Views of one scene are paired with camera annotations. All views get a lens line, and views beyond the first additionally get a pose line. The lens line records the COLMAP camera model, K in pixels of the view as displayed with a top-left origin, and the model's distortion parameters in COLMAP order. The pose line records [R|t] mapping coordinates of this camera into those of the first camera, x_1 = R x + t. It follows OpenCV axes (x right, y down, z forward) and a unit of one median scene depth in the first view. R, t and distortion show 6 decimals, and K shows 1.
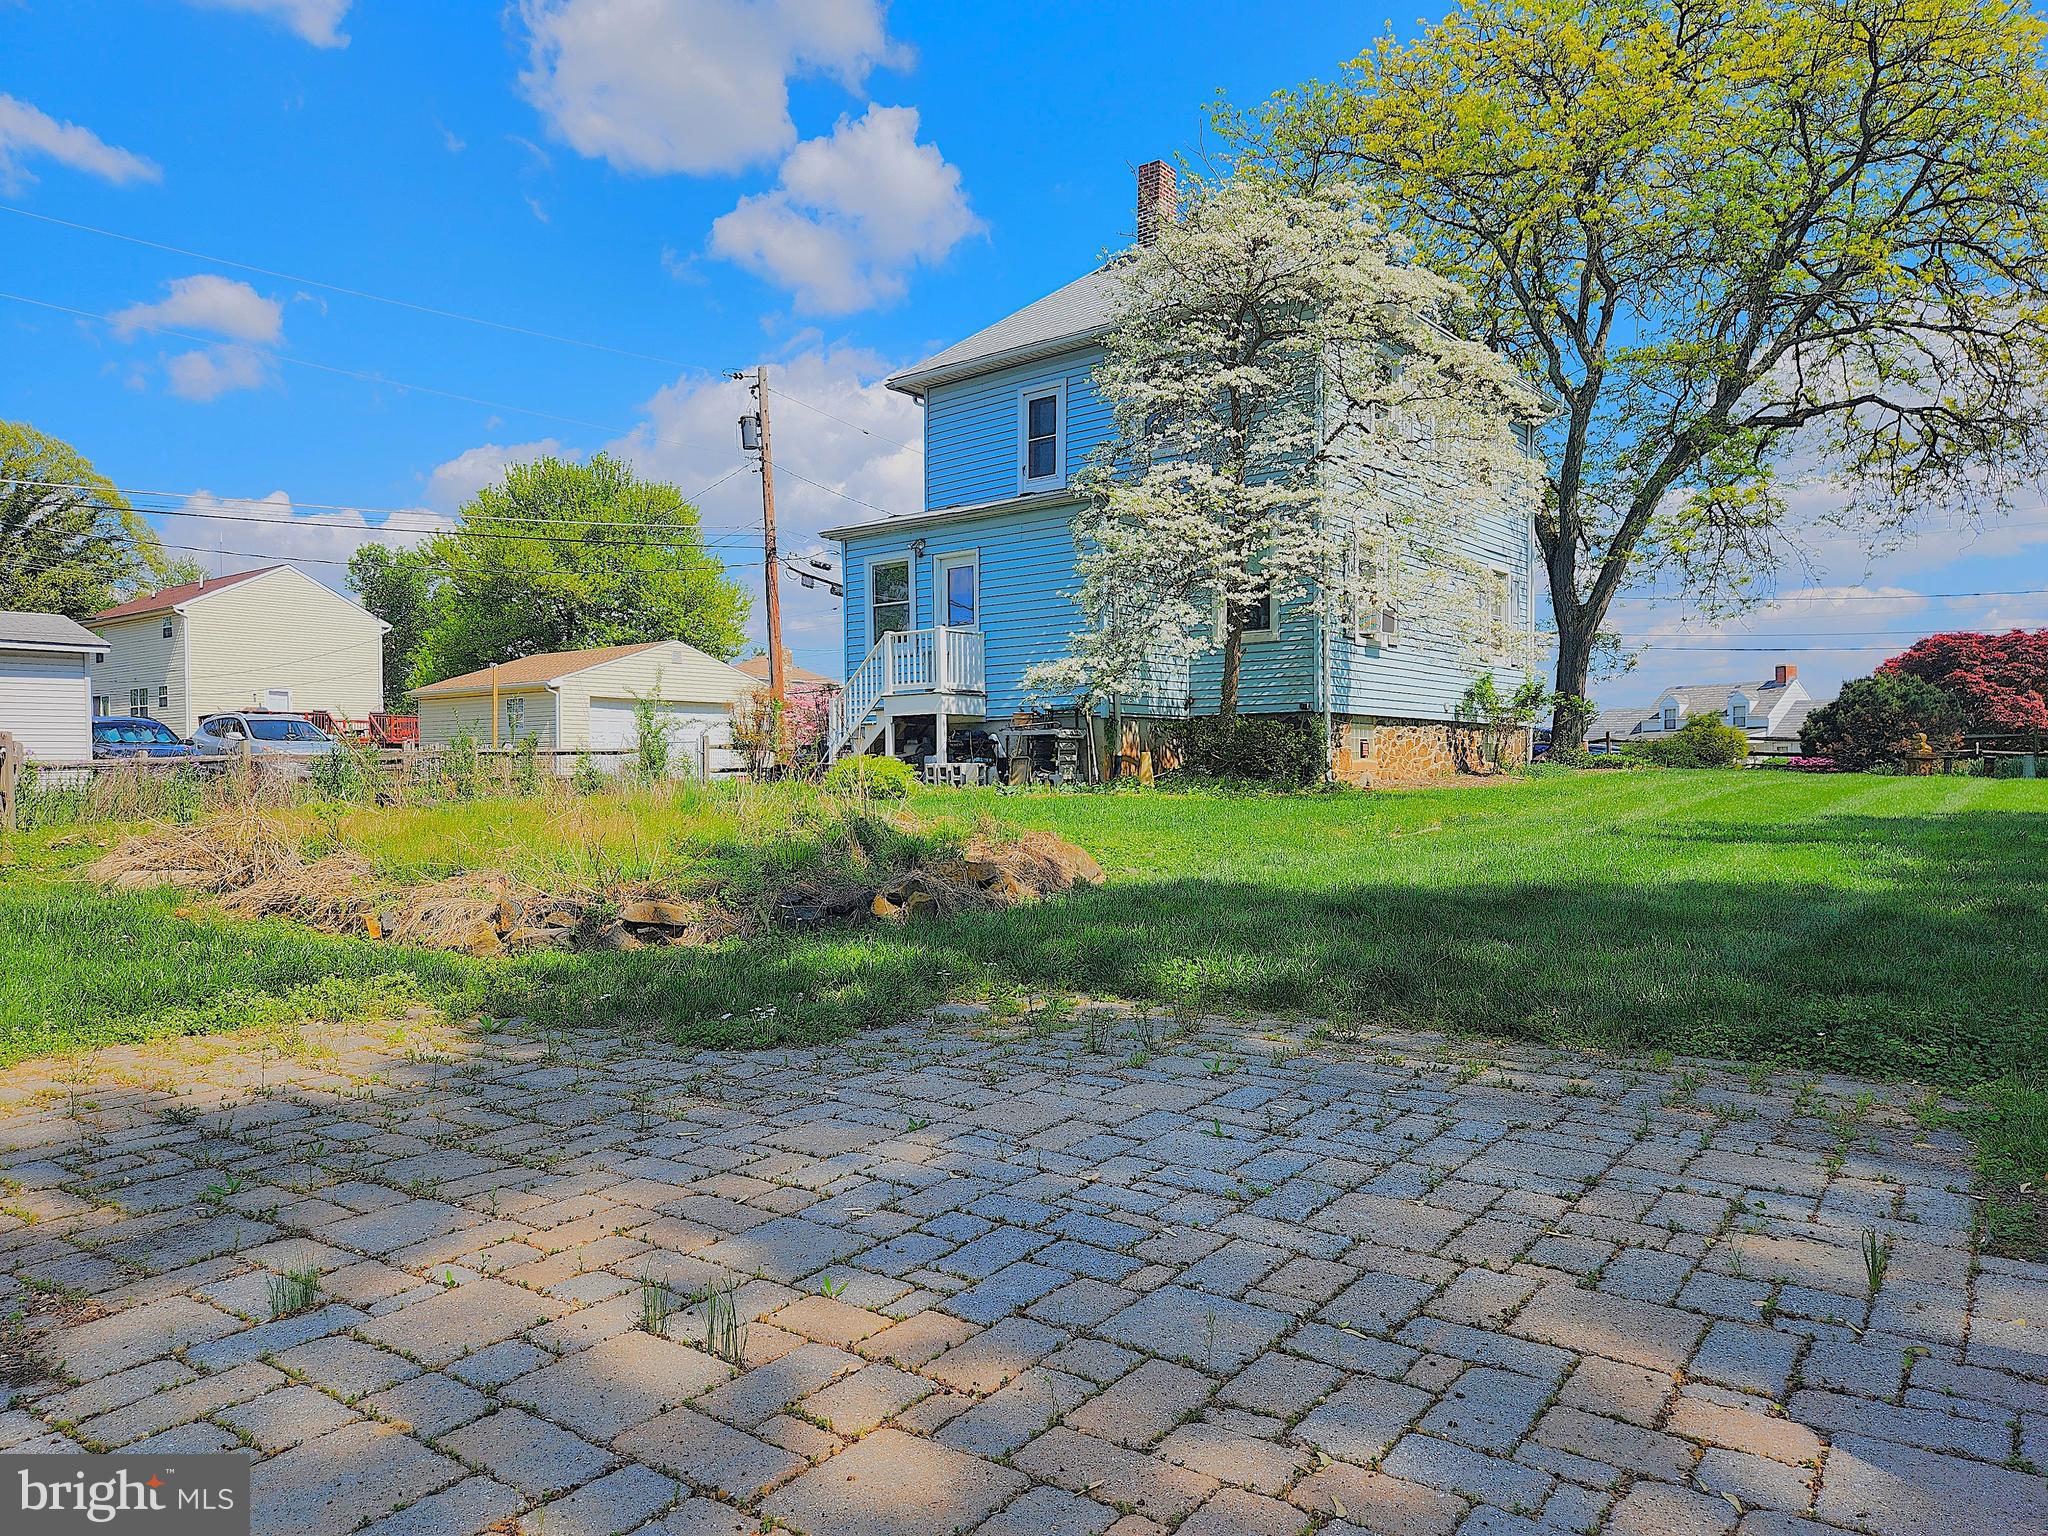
lens RADIAL K [[1312.3, 0, 1026.7], [0, 1312.3, 780.7], [0, 0, 1]] dist [0.078022, -0.078729]
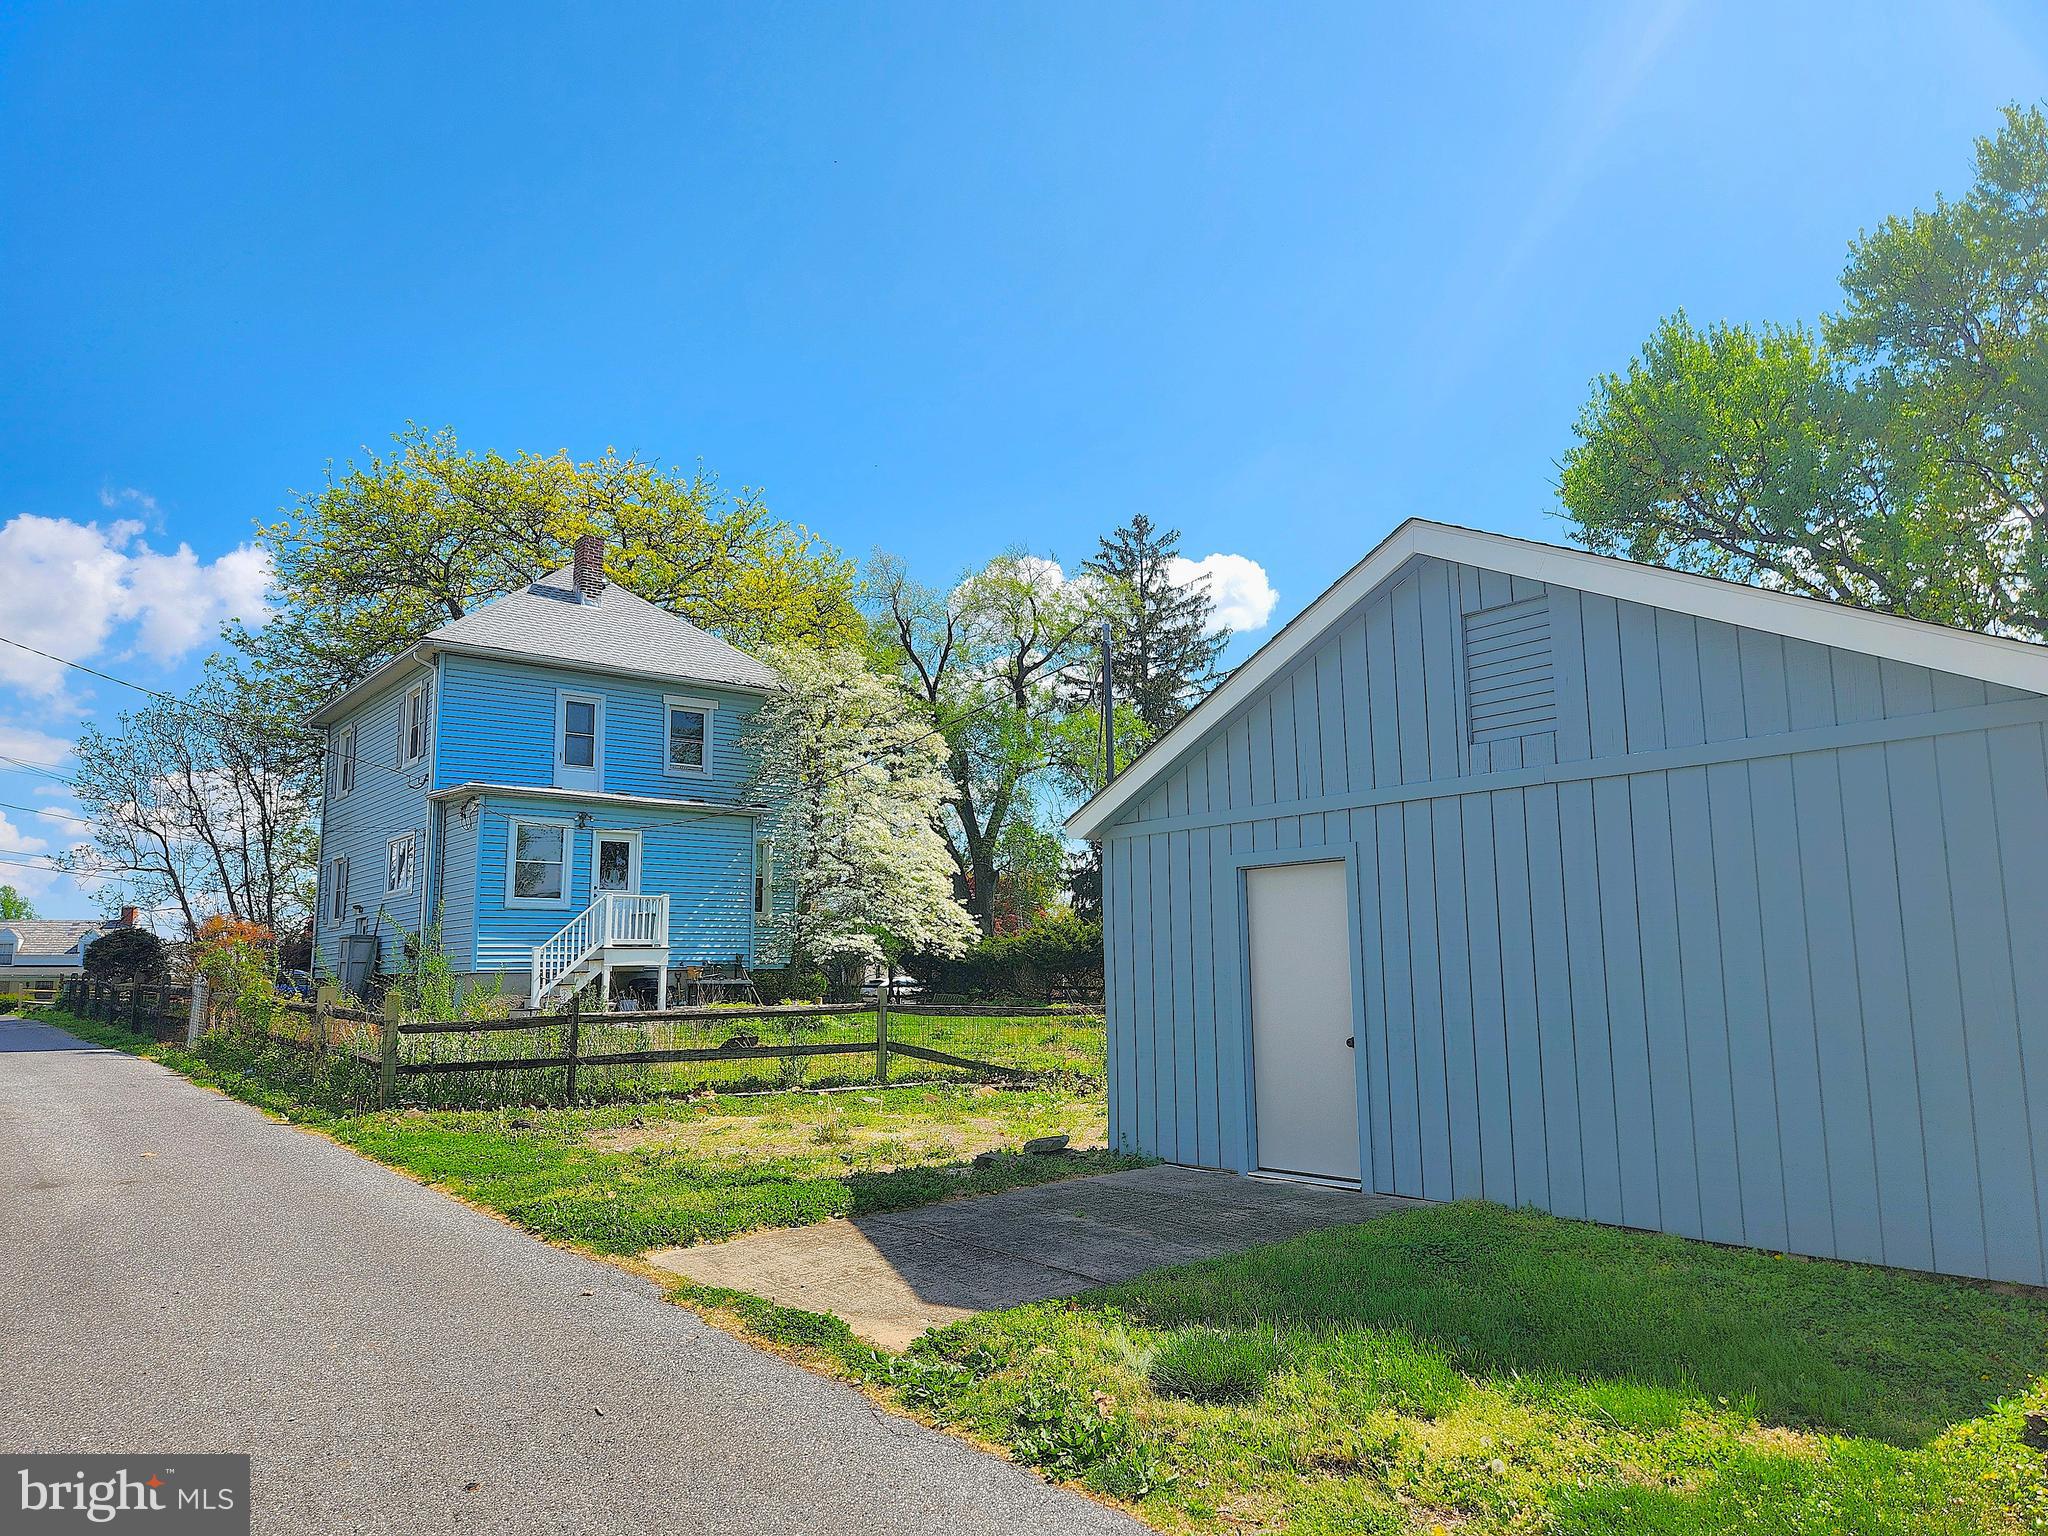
lens RADIAL K [[1312.3, 0, 1026.7], [0, 1312.3, 780.7], [0, 0, 1]] dist [0.078022, -0.078729]
pose [[0.222809, 0.156211, 0.962265, -1.112949], [0.010785, 0.986623, -0.162662, -0.015282], [-0.974802, 0.046621, 0.218144, 0.352533]]
